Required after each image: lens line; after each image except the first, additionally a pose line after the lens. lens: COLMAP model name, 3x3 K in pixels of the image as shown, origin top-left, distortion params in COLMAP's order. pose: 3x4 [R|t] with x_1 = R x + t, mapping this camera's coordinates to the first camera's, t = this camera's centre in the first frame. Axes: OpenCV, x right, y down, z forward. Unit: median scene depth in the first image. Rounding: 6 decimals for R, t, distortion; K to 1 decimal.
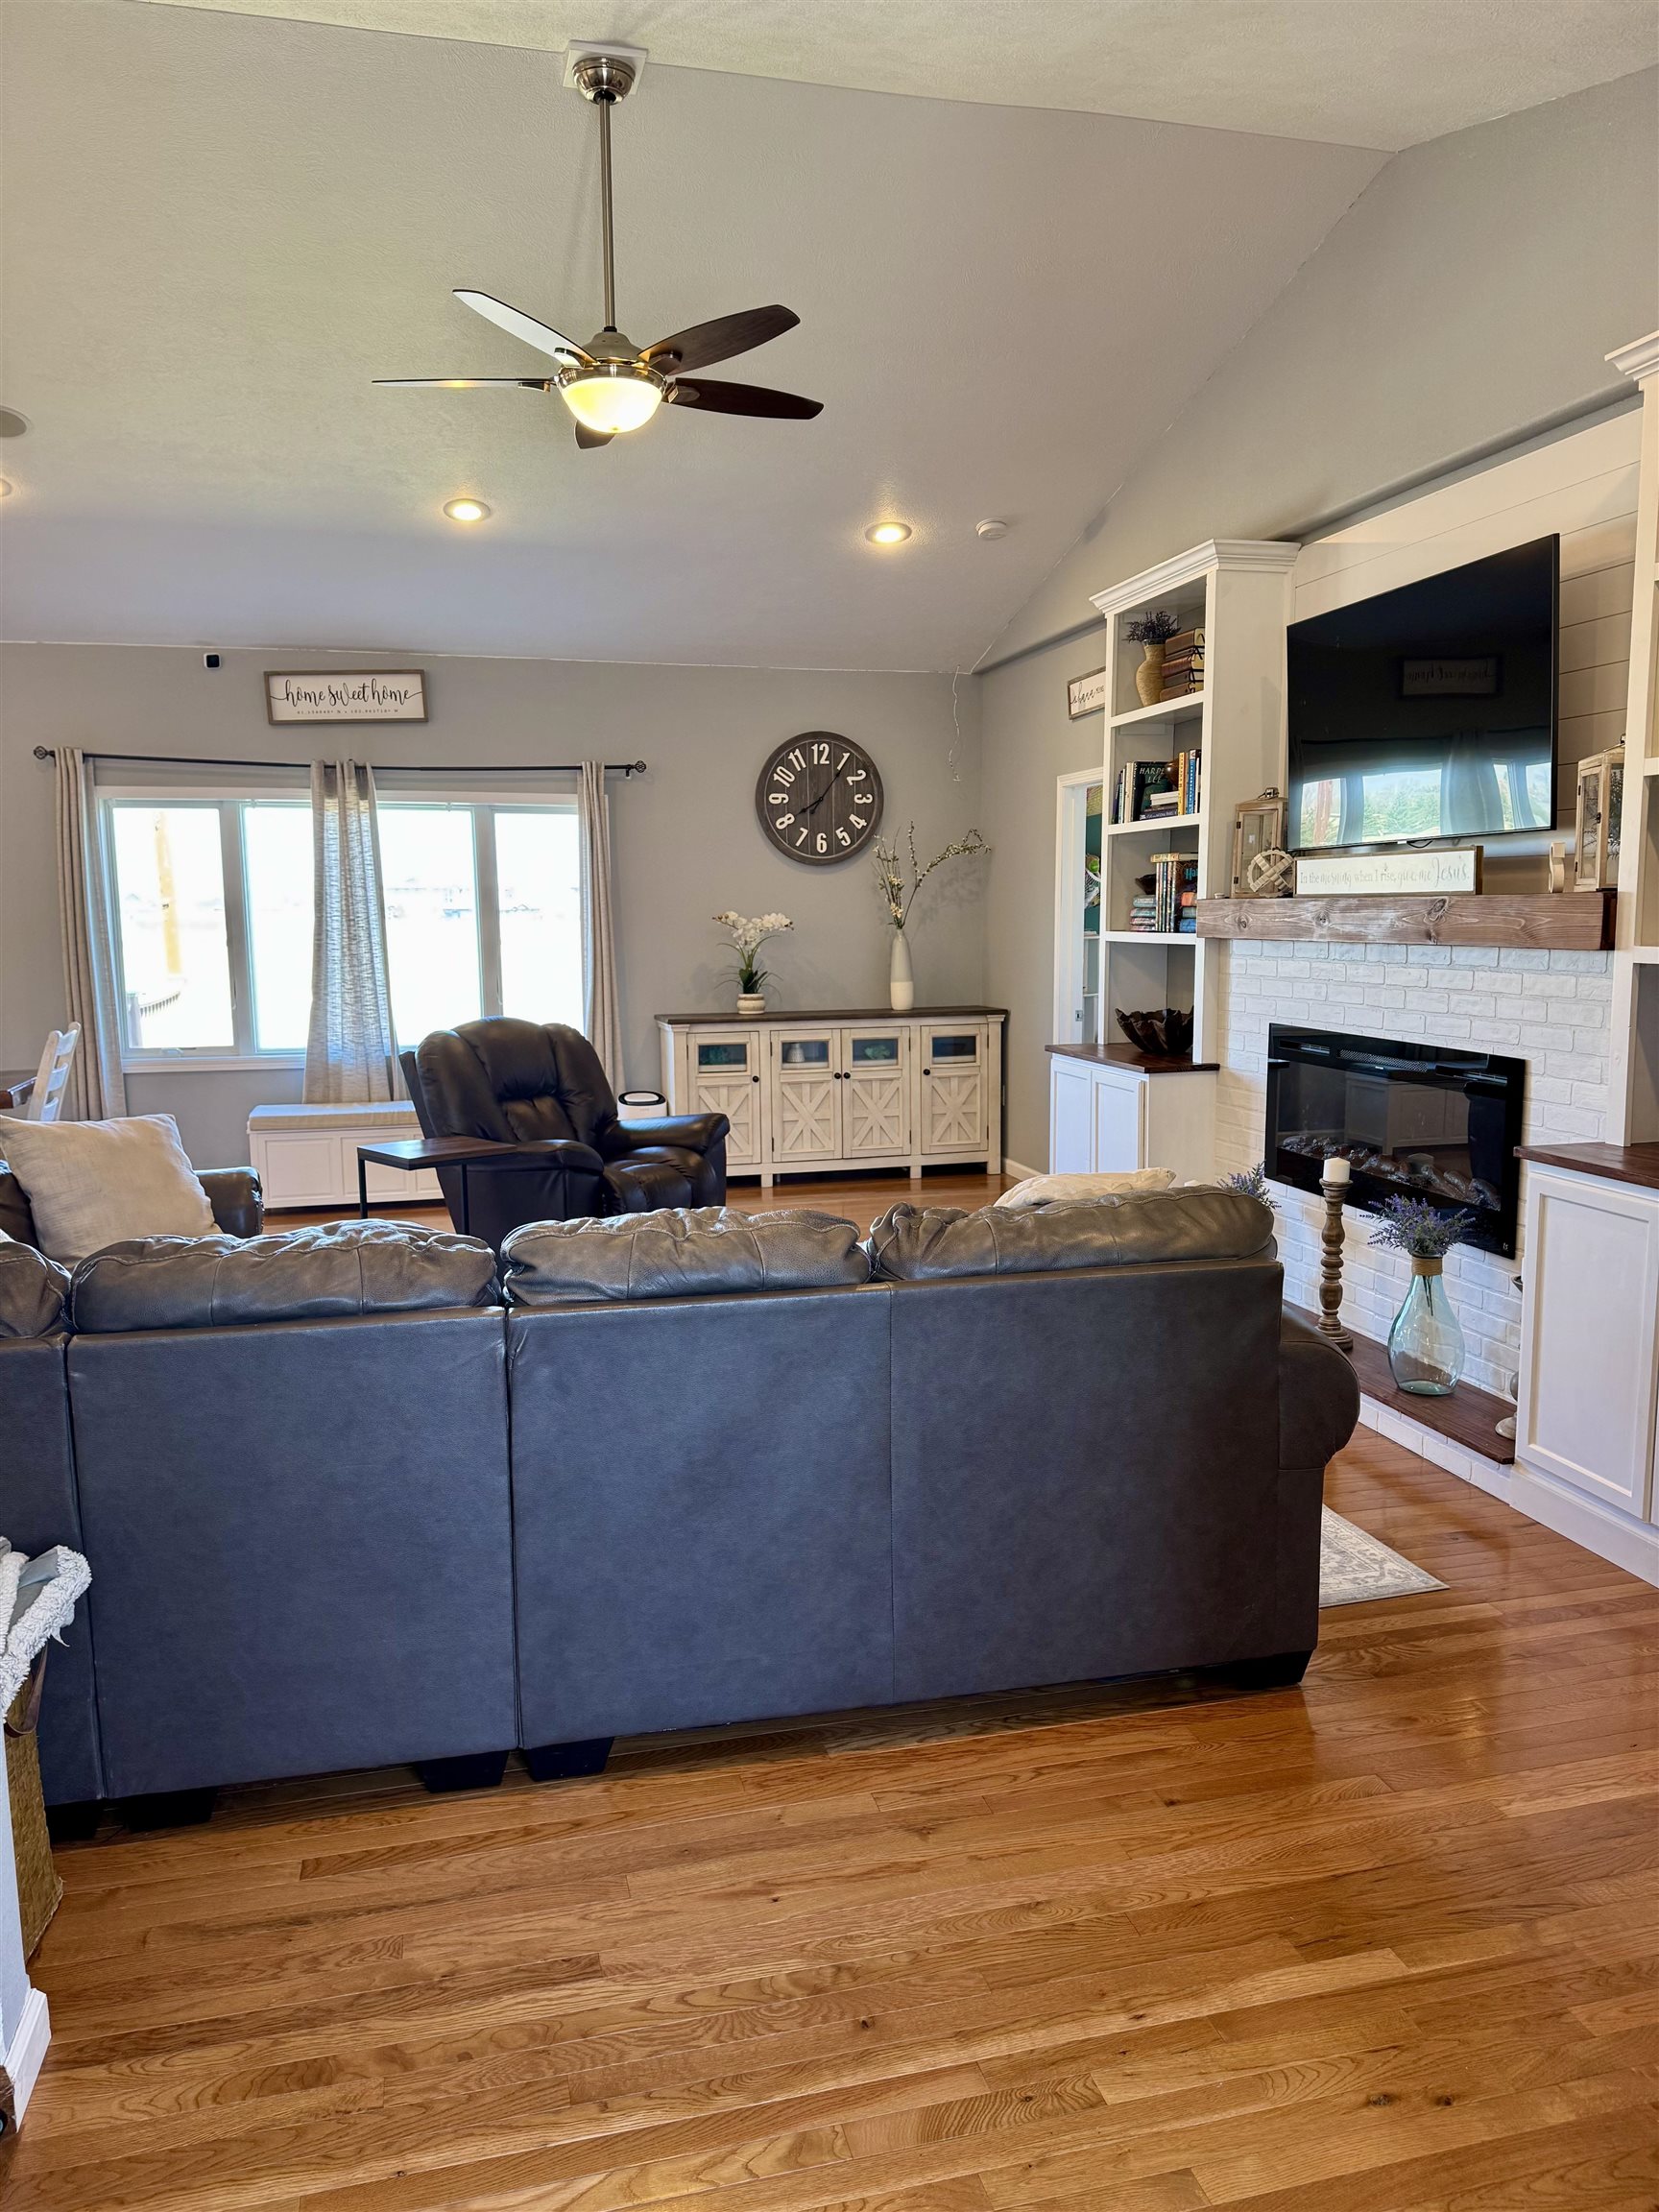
lens RADIAL K [[1597.6, 0, 891.0], [0, 1597.6, 1174.4], [0, 0, 1]] dist [0.039585, -0.021650]
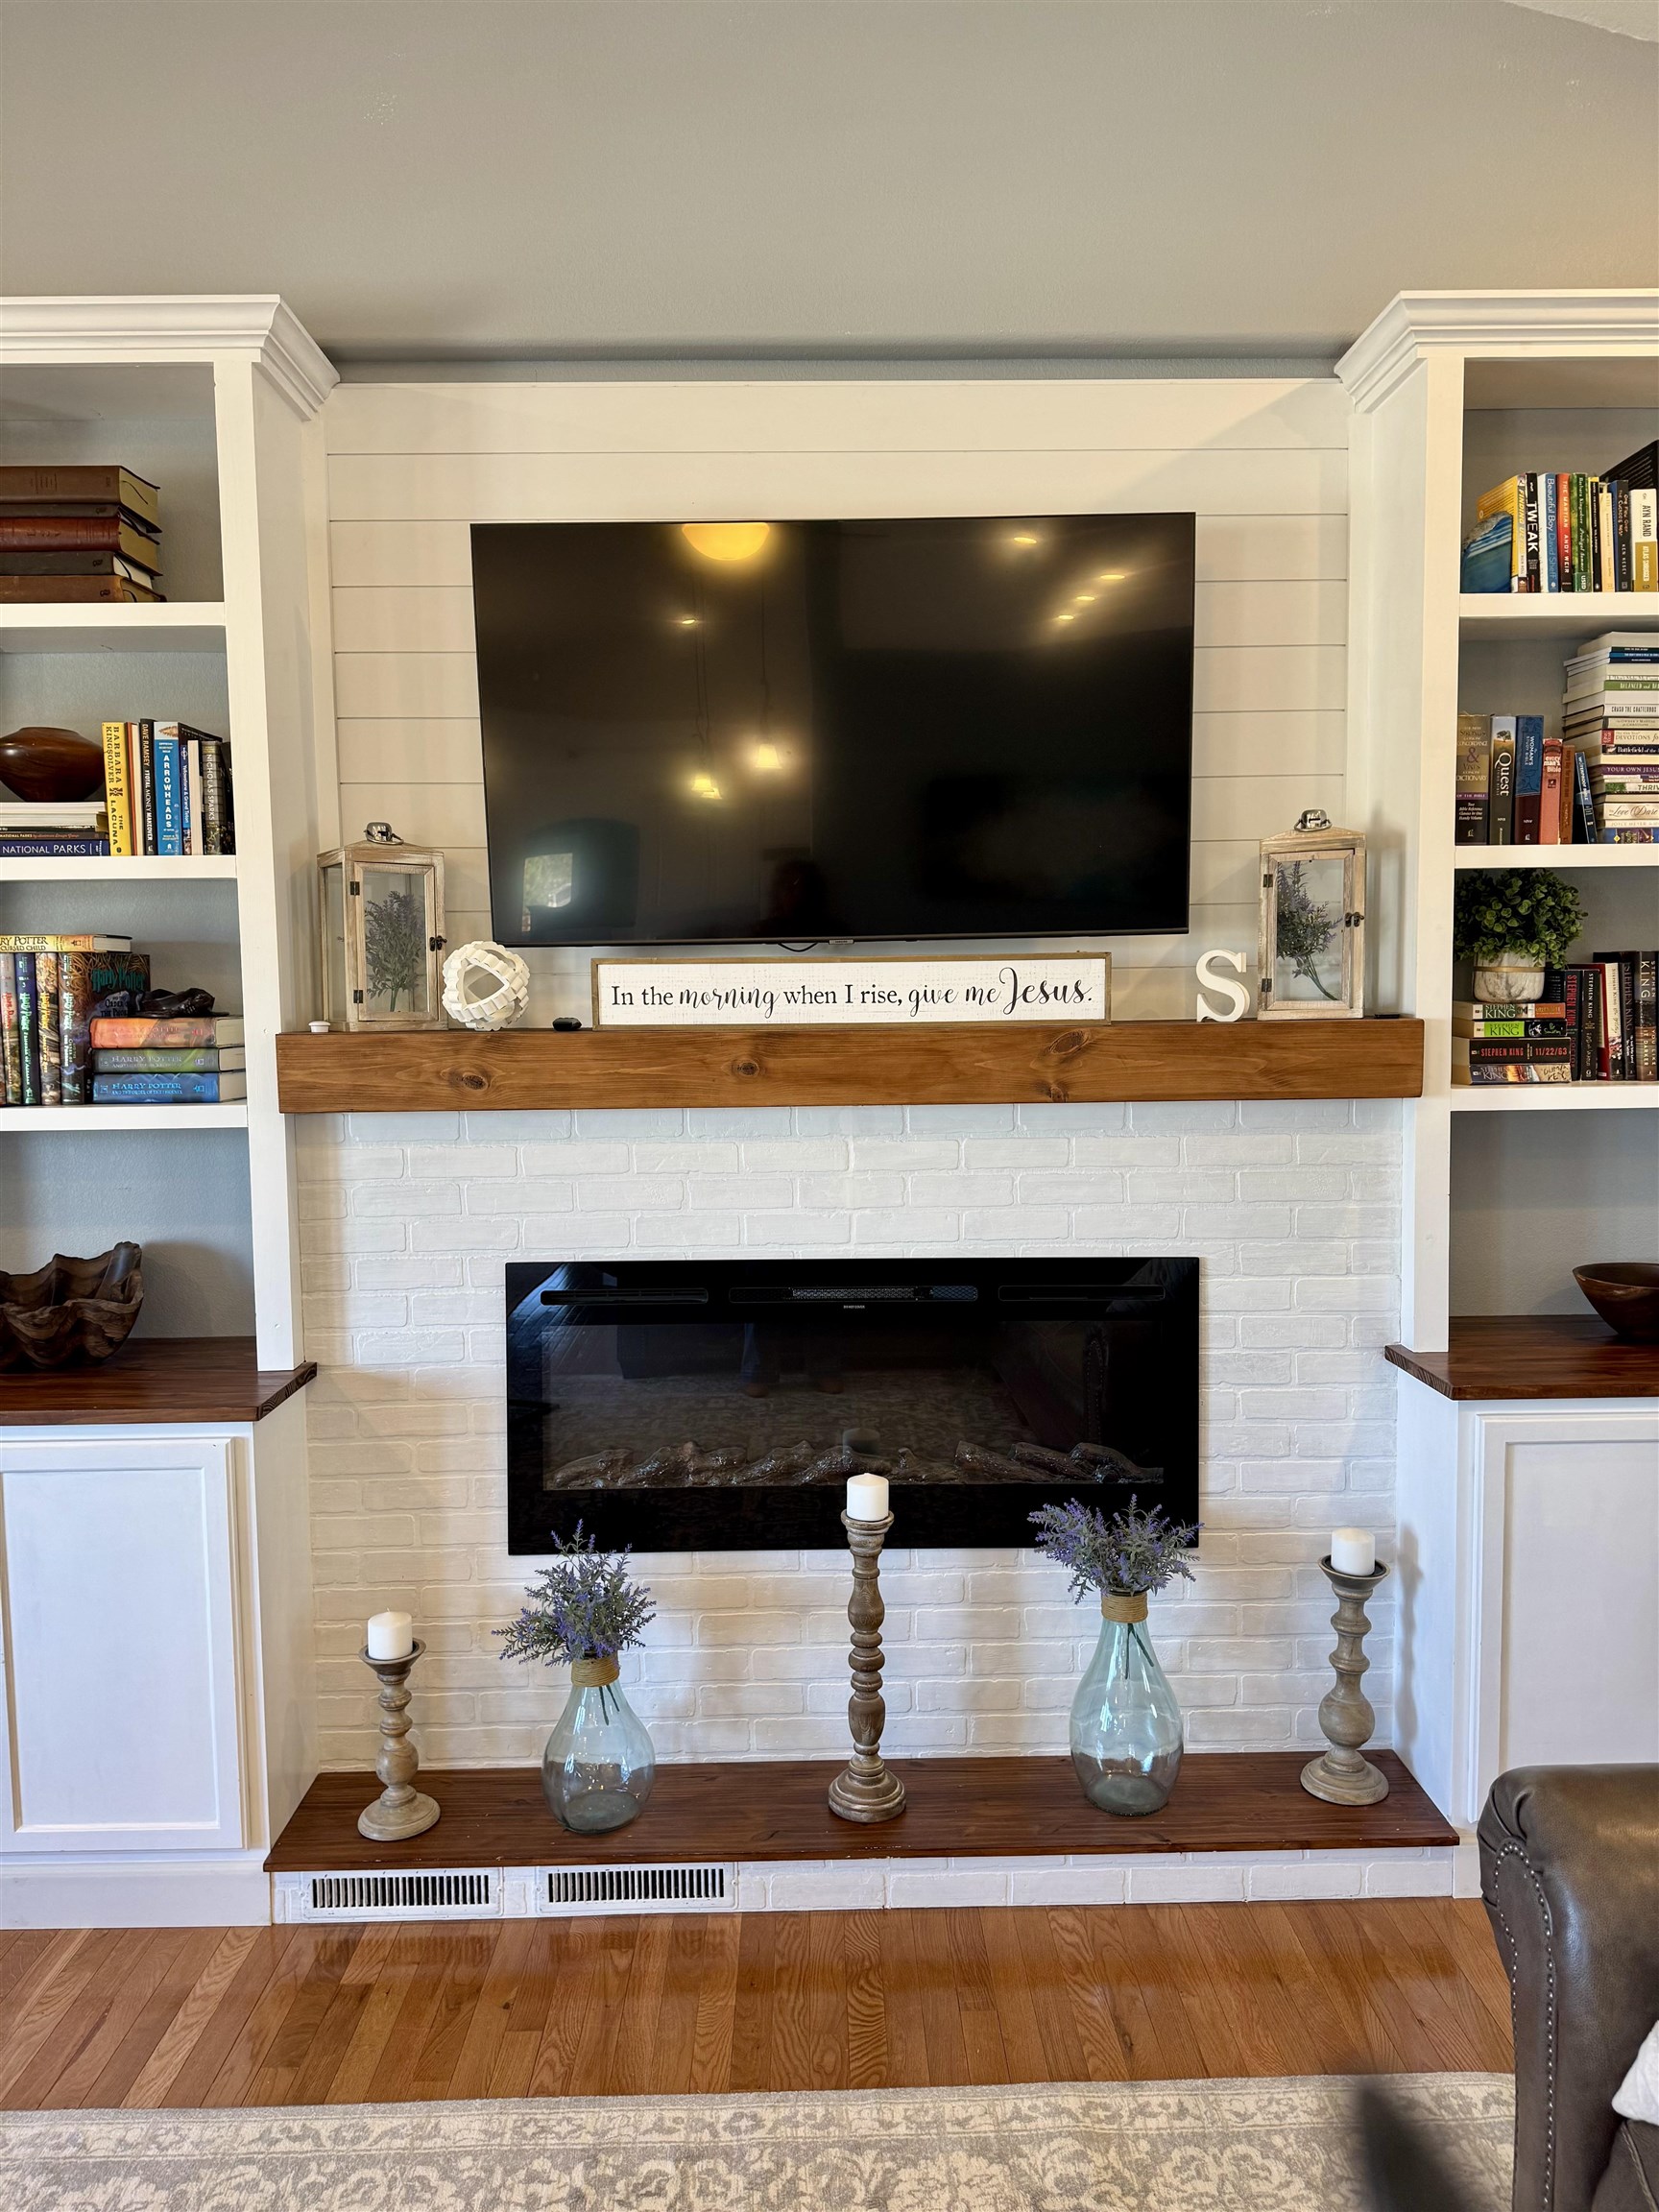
lens RADIAL K [[1597.6, 0, 828.1], [0, 1597.6, 1111.3], [0, 0, 1]] dist [0.039585, -0.021650]
pose [[0.245283, -0.067192, 0.967120, -0.162566], [0.169084, 0.985270, 0.025569, -0.093860], [-0.954593, 0.157253, 0.253031, 0.510520]]
